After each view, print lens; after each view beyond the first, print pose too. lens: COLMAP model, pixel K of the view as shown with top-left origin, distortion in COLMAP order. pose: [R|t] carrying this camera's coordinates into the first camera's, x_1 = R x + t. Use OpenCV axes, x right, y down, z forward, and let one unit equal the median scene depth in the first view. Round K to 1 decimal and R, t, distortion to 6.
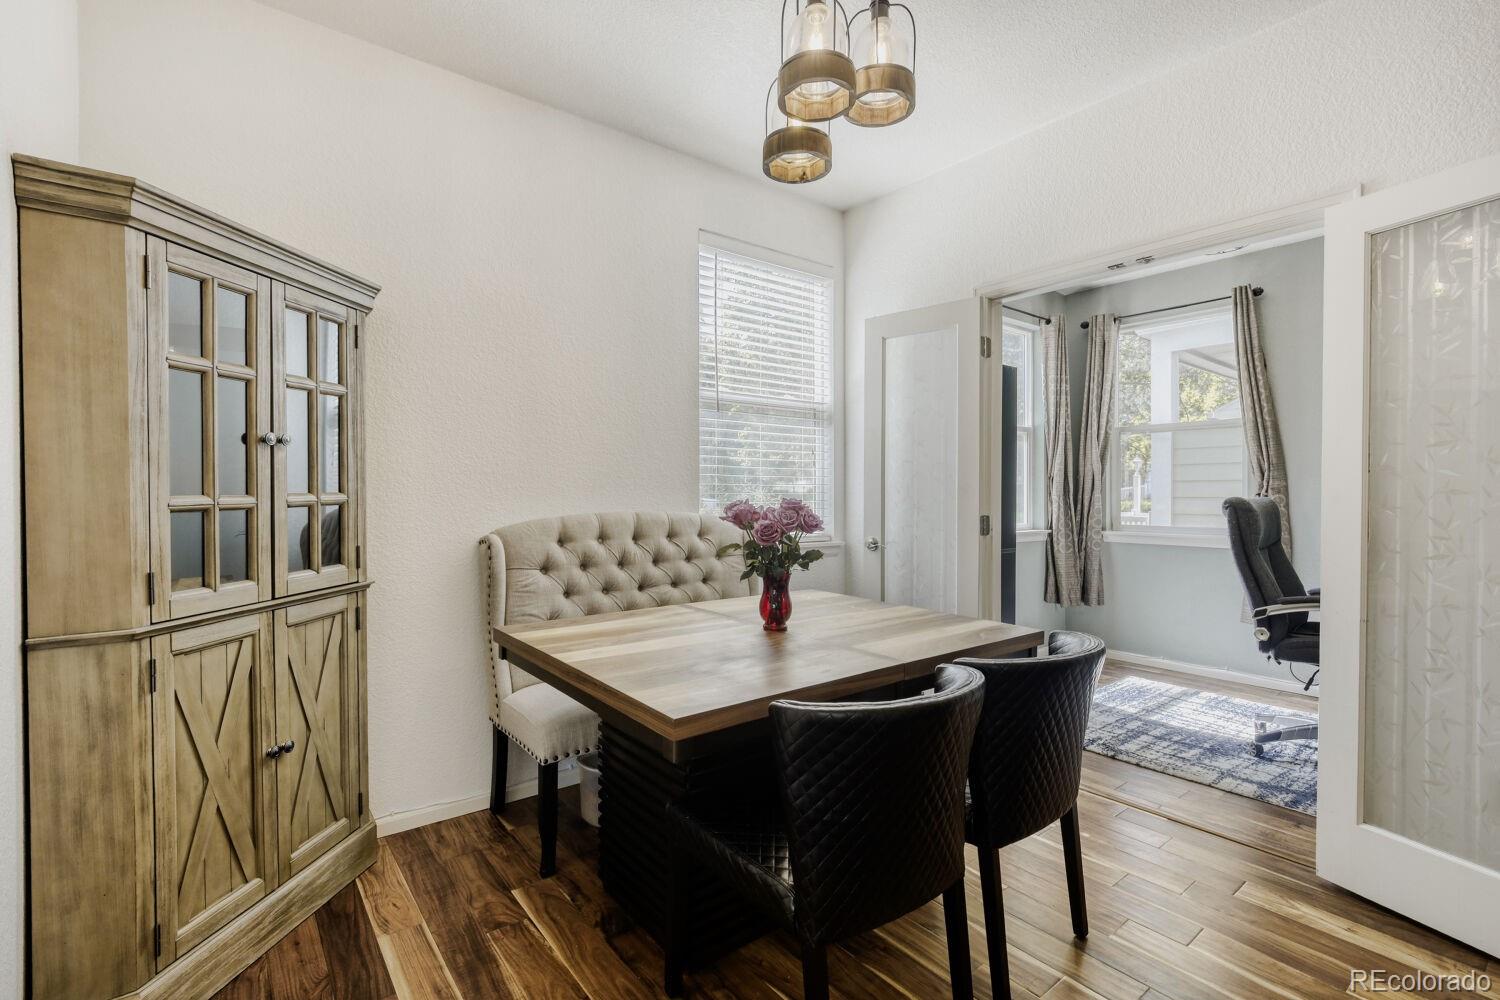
lens RADIAL K [[696.3, 0, 748.0], [0, 696.3, 495.2], [0, 0, 1]] dist [-0.014263, 0.006303]
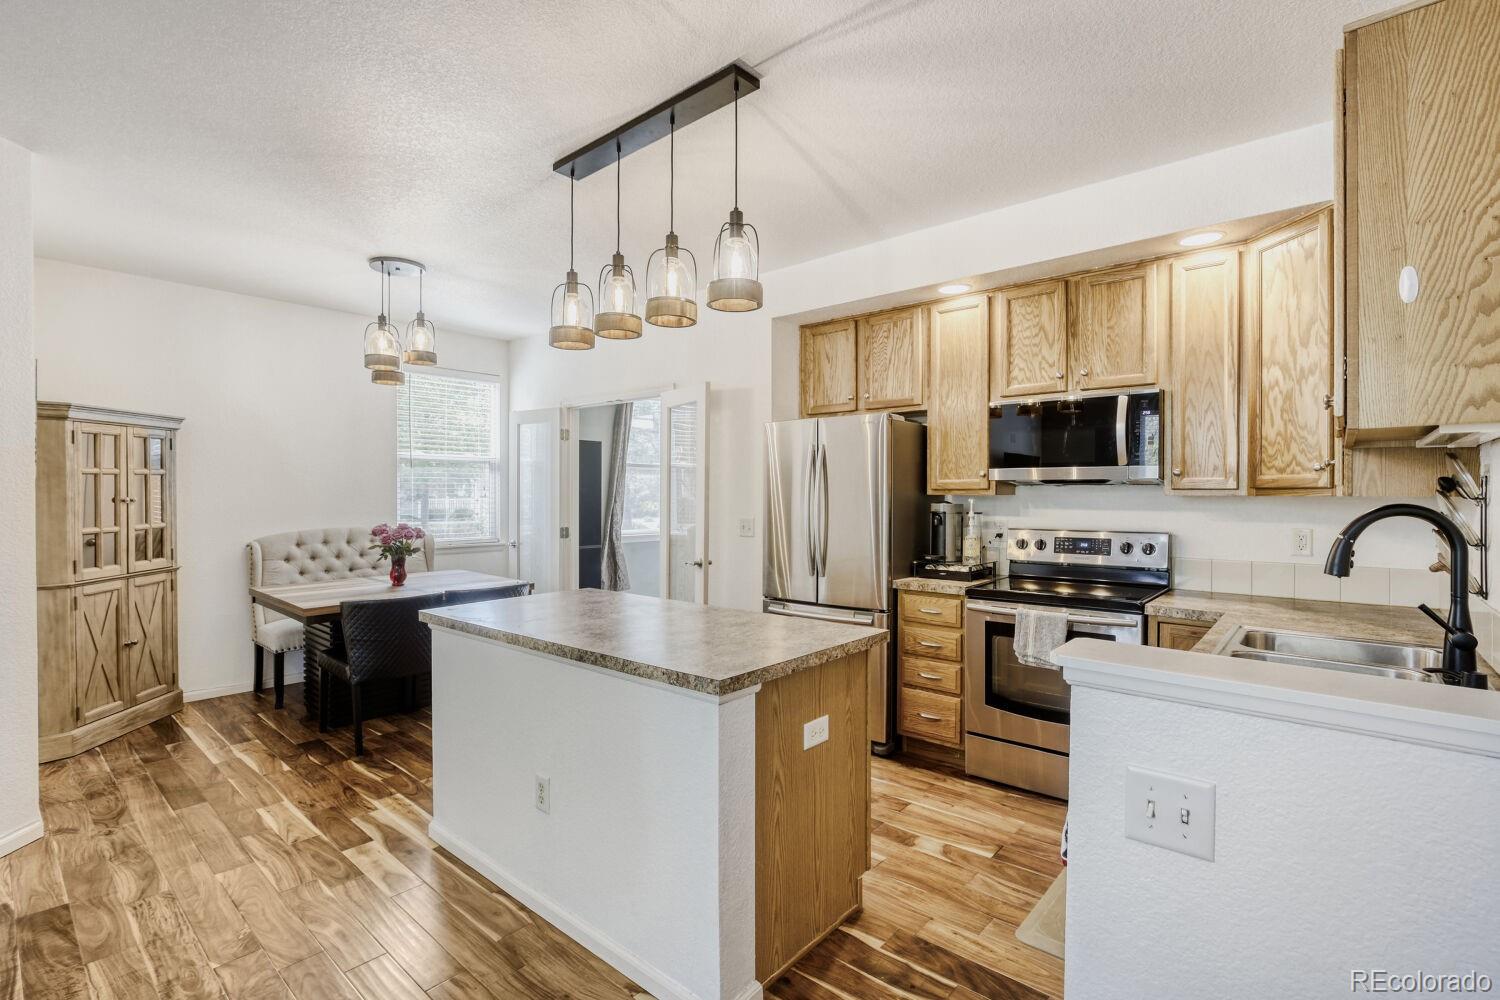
lens RADIAL K [[696.3, 0, 754.3], [0, 696.3, 498.1], [0, 0, 1]] dist [-0.014263, 0.006303]
pose [[0.980809, -0.000276, 0.194969, 0.692897], [-0.000789, 0.999985, 0.005386, -0.084012], [-0.194968, -0.005436, 0.980795, -1.276566]]
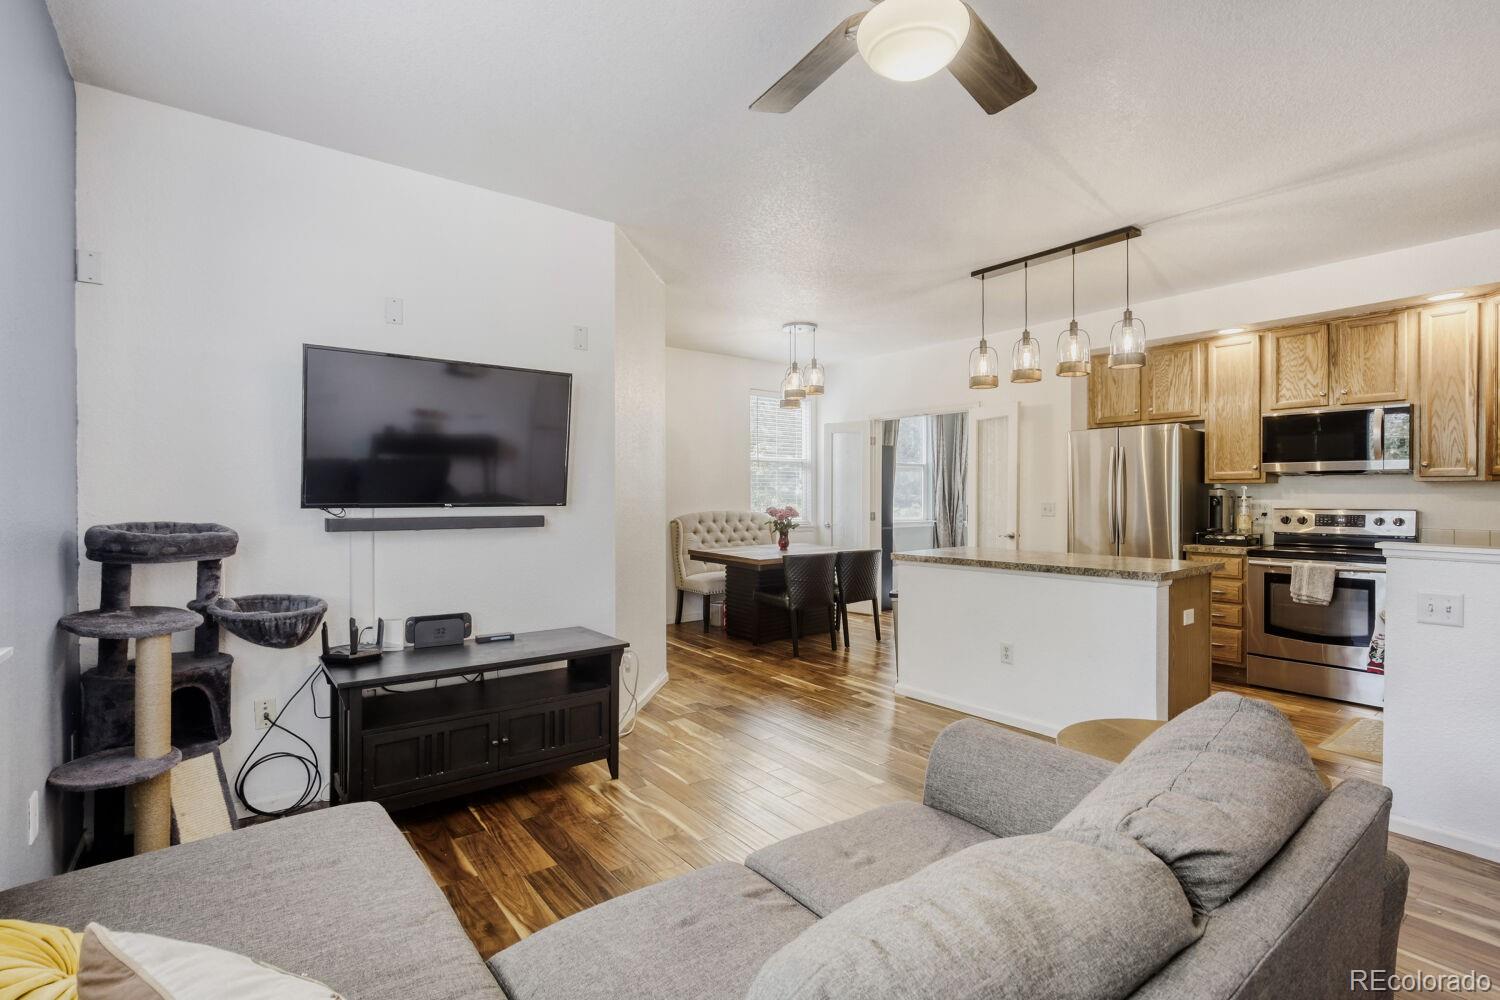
lens RADIAL K [[696.3, 0, 763.8], [0, 696.3, 496.6], [0, 0, 1]] dist [-0.014263, 0.006303]
pose [[0.999969, 0.000253, 0.007932, -0.068361], [-0.000268, 0.999998, 0.001811, -0.040819], [-0.007931, -0.001813, 0.999967, -1.991868]]
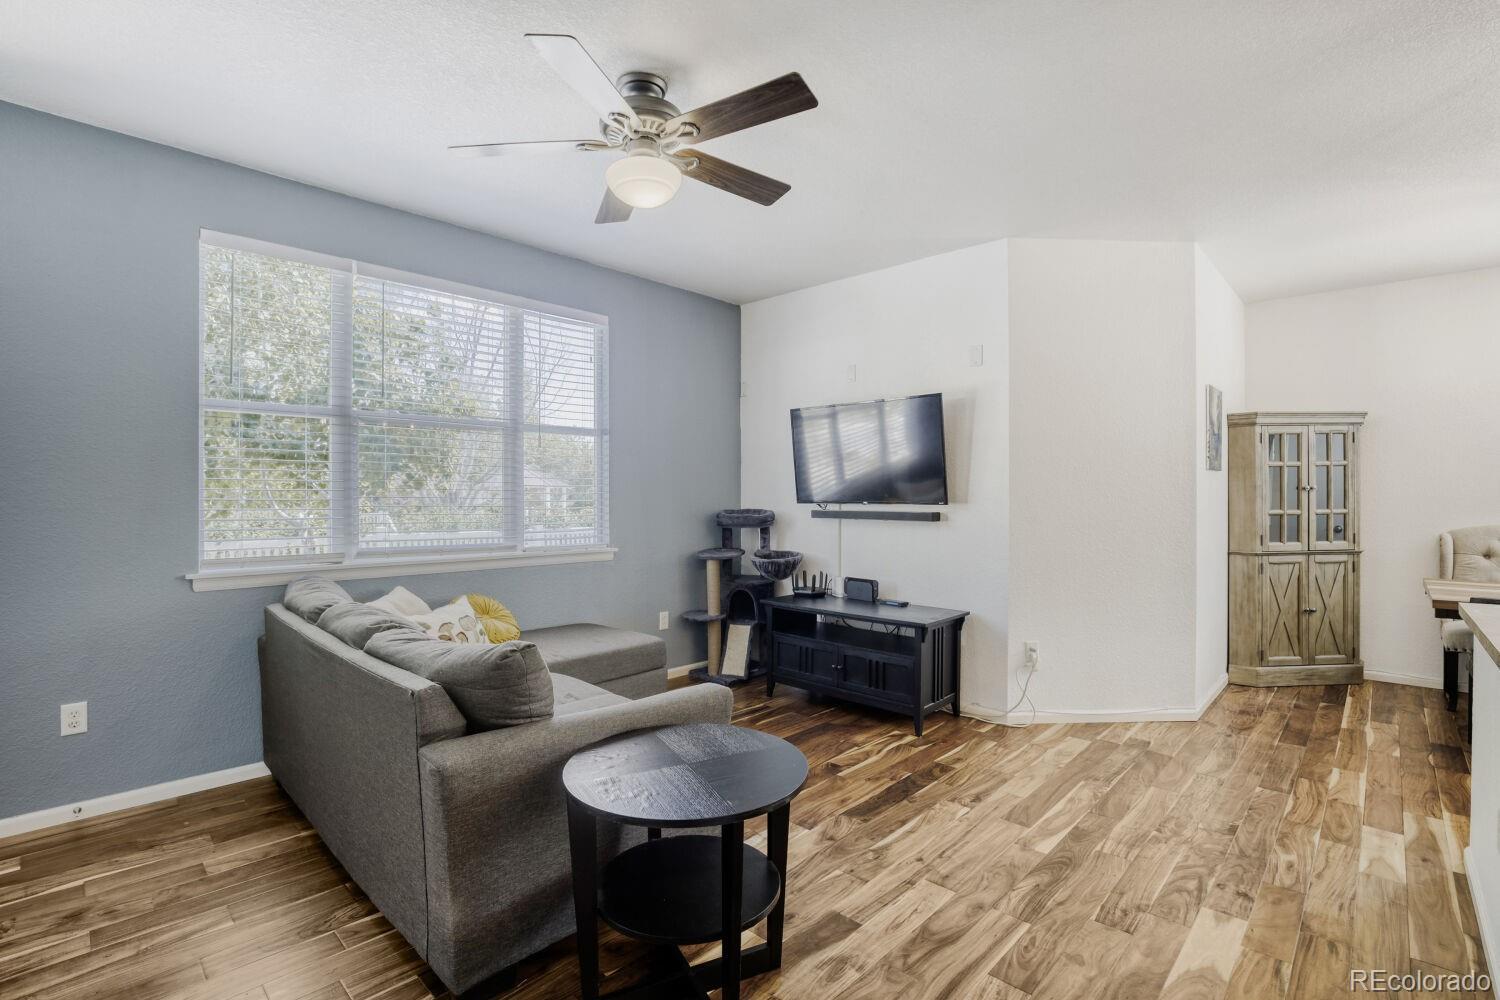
lens RADIAL K [[696.3, 0, 758.7], [0, 696.3, 501.8], [0, 0, 1]] dist [-0.014263, 0.006303]
pose [[0.176354, 0.011791, -0.984256, 1.245209], [-0.003171, 0.999930, 0.011411, -0.044723], [0.984322, 0.001108, 0.176379, -1.228339]]
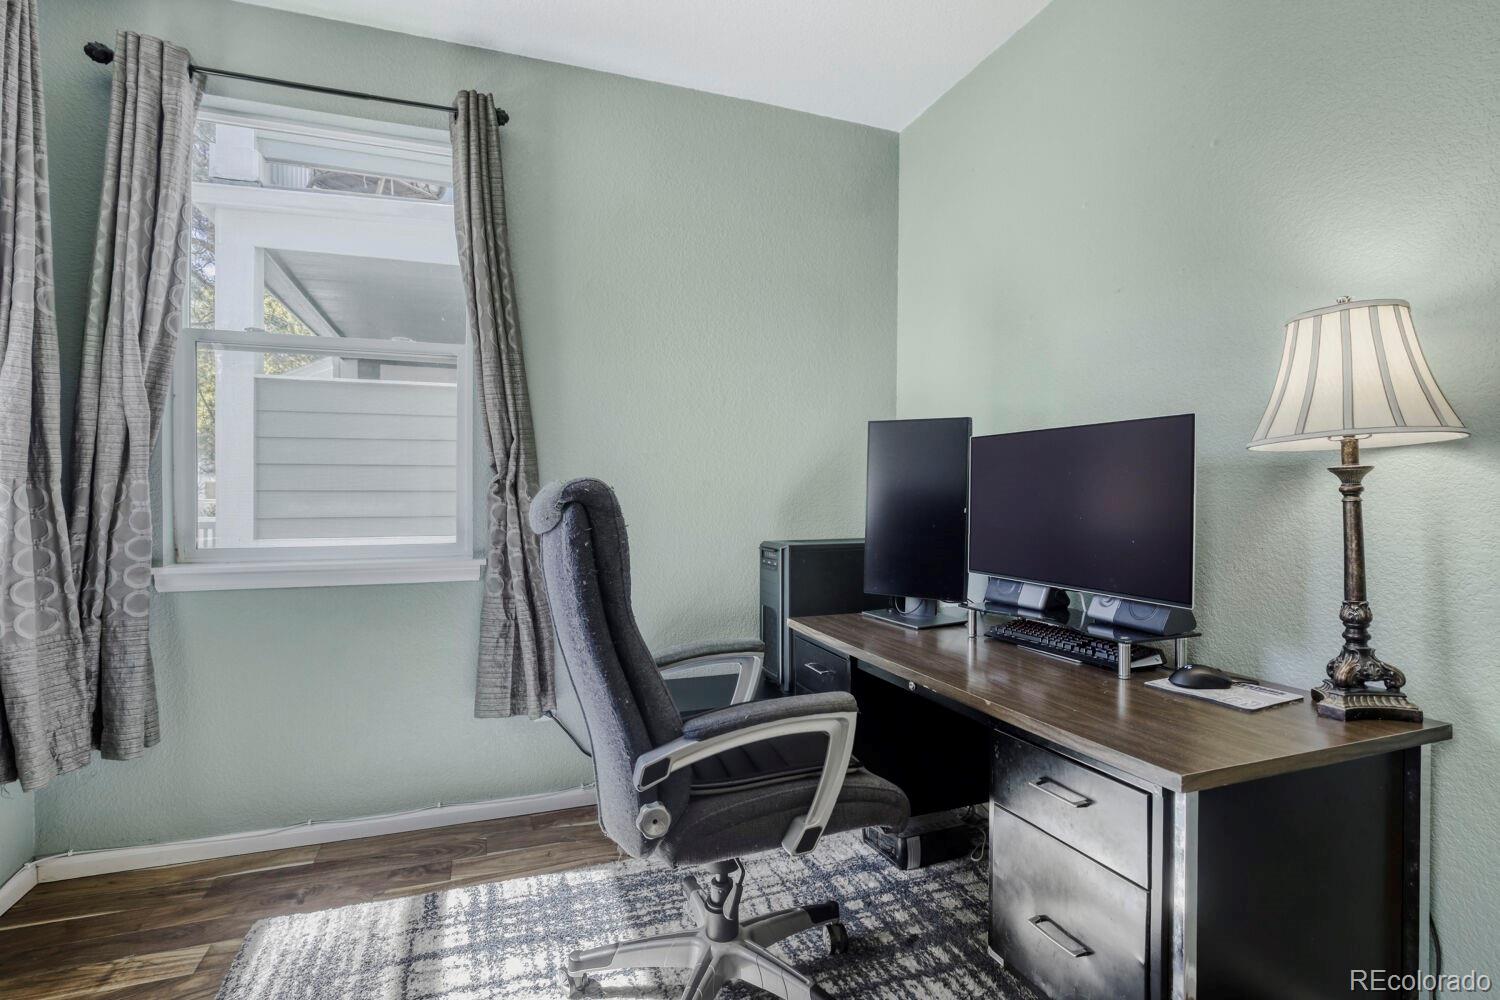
lens RADIAL K [[696.3, 0, 755.8], [0, 696.3, 500.4], [0, 0, 1]] dist [-0.014263, 0.006303]
pose [[0.294513, -0.004059, 0.955639, 0.531624], [0.001058, 0.999992, 0.003921, 0.024448], [-0.955647, -0.000144, 0.294515, 1.281127]]
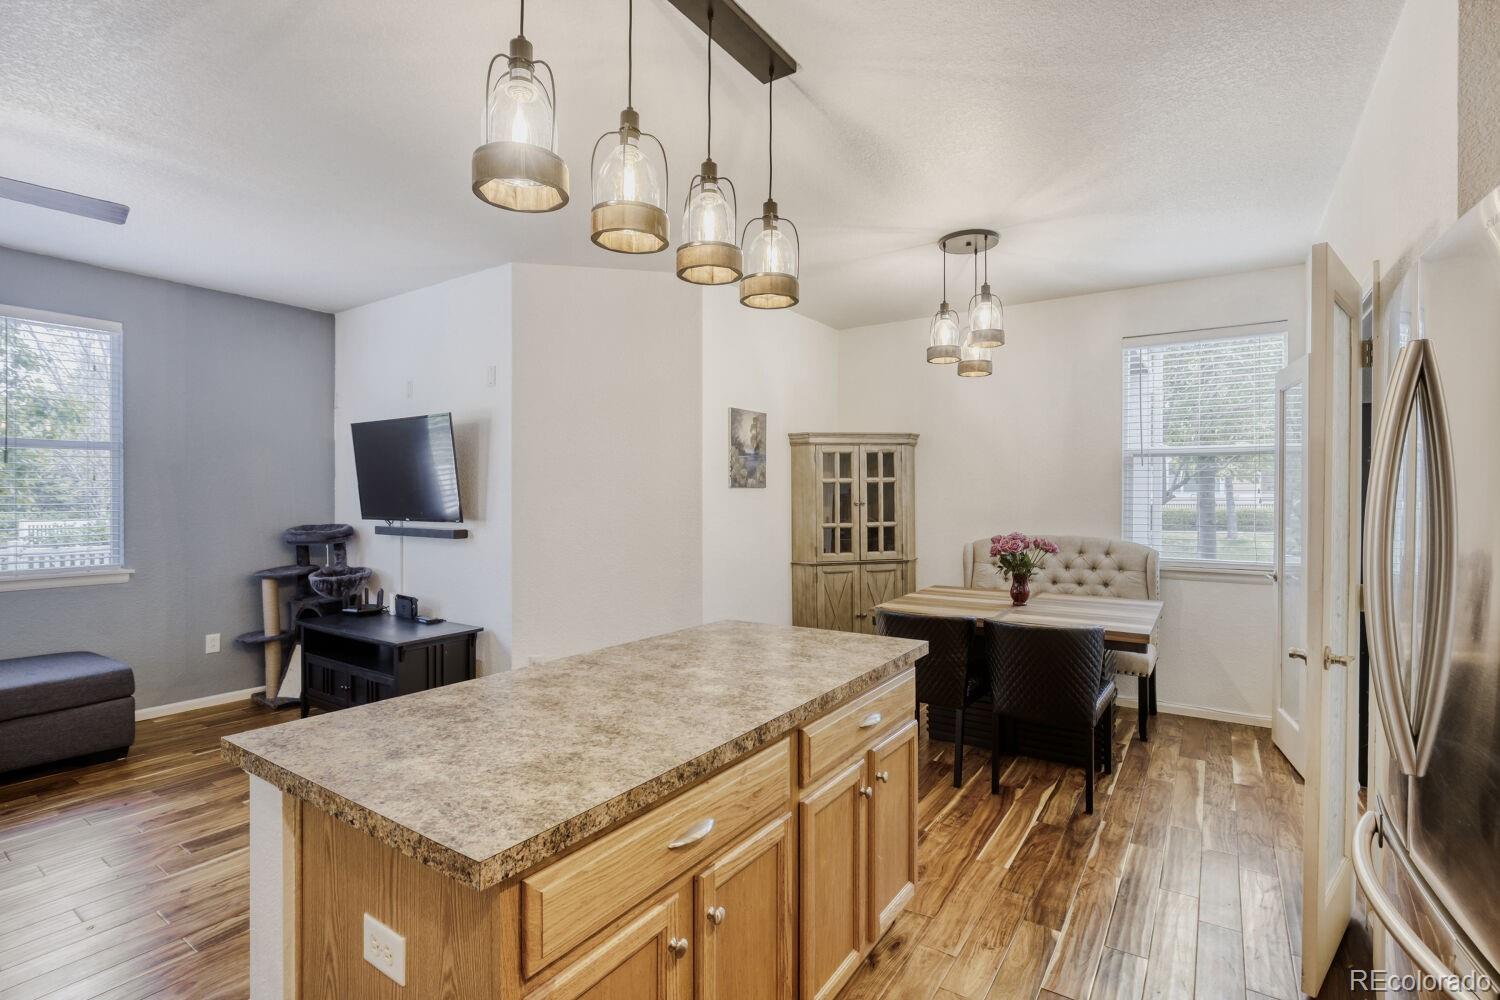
lens RADIAL K [[696.3, 0, 760.9], [0, 696.3, 496.9], [0, 0, 1]] dist [-0.014263, 0.006303]
pose [[0.323560, 0.000950, -0.946207, 1.551025], [-0.001441, 0.999999, 0.000512, -0.089665], [0.946207, 0.001198, 0.323561, -0.236930]]
